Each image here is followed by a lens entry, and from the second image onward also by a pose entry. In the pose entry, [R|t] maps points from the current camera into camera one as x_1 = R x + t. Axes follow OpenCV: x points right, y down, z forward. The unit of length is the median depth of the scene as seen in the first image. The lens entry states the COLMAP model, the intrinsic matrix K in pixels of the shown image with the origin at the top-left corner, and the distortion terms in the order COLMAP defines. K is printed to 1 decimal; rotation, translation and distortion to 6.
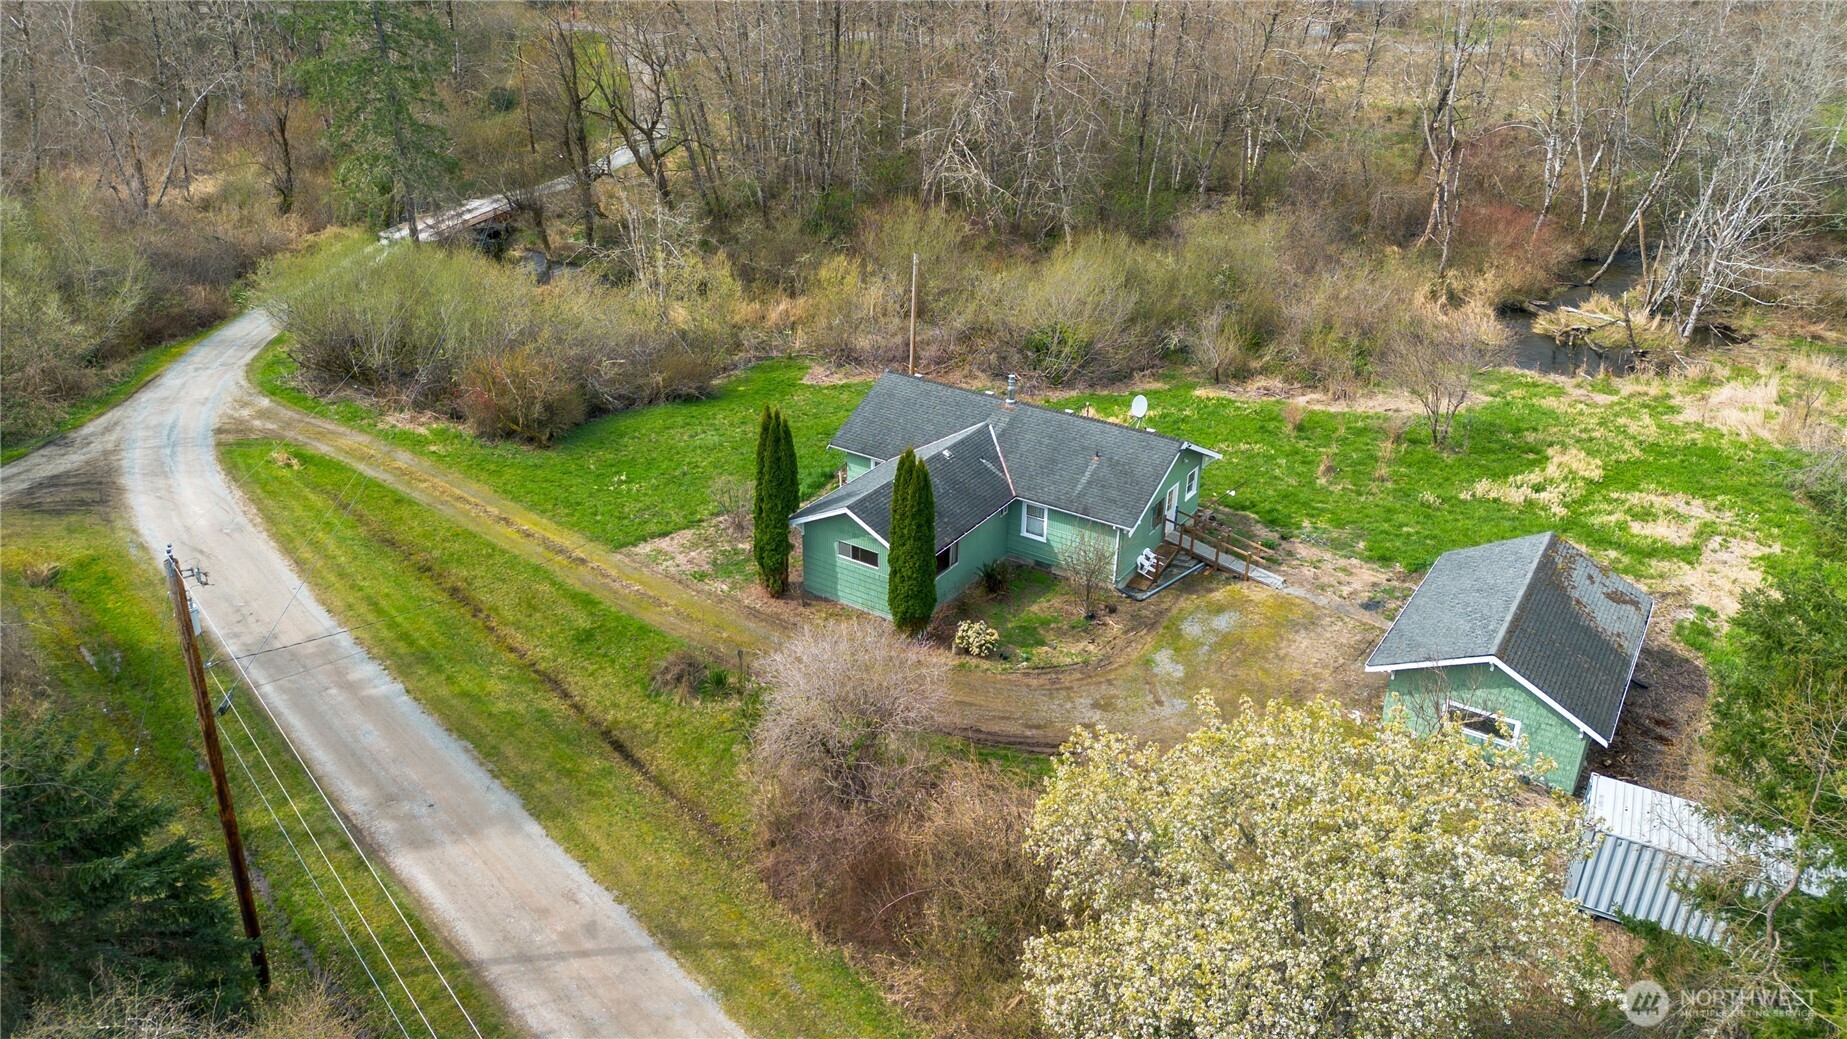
lens RADIAL K [[1320.1, 0, 917.8], [0, 1320.1, 487.7], [0, 0, 1]] dist [0.119085, -0.173889]
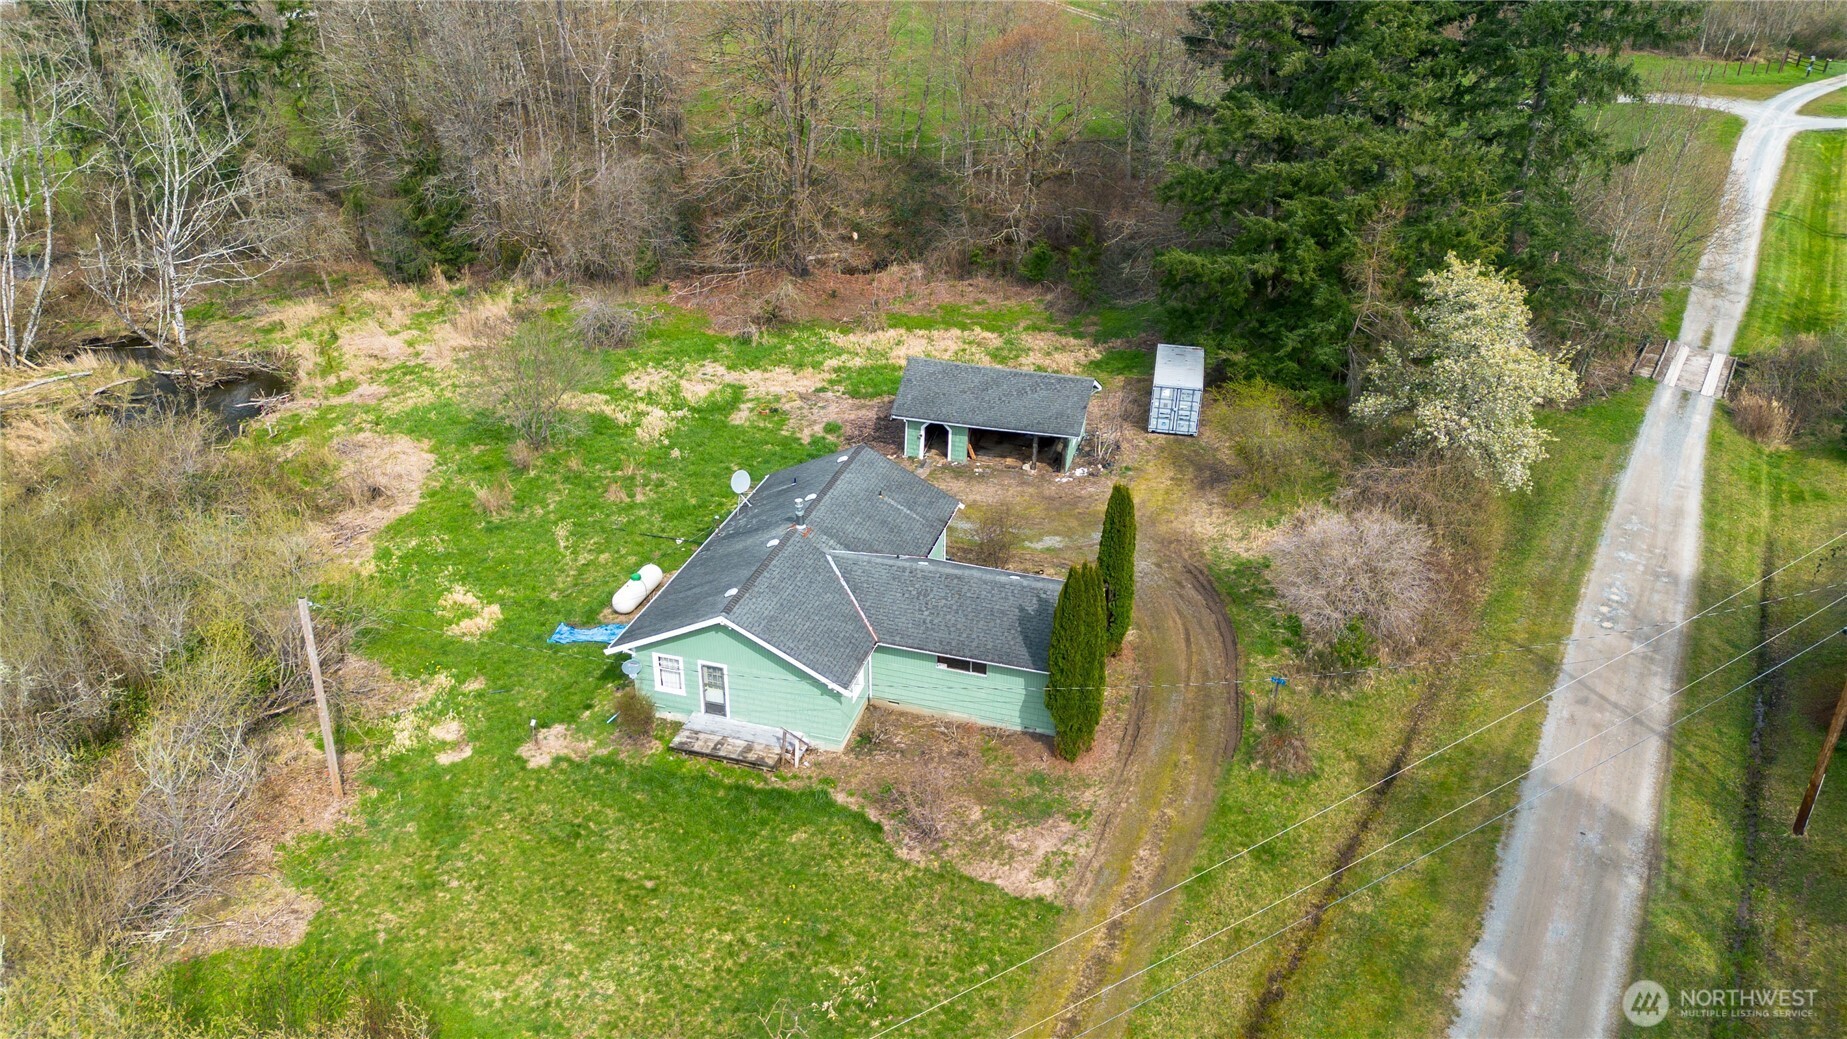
lens RADIAL K [[1284.5, 0, 923.5], [0, 1284.5, 519.5], [0, 0, 1]] dist [0.062958, -0.000234]
pose [[-0.285176, -0.472306, 0.834028, -0.707905], [0.388218, 0.738670, 0.551047, -0.541390], [-0.876334, 0.480930, -0.027293, 0.994474]]
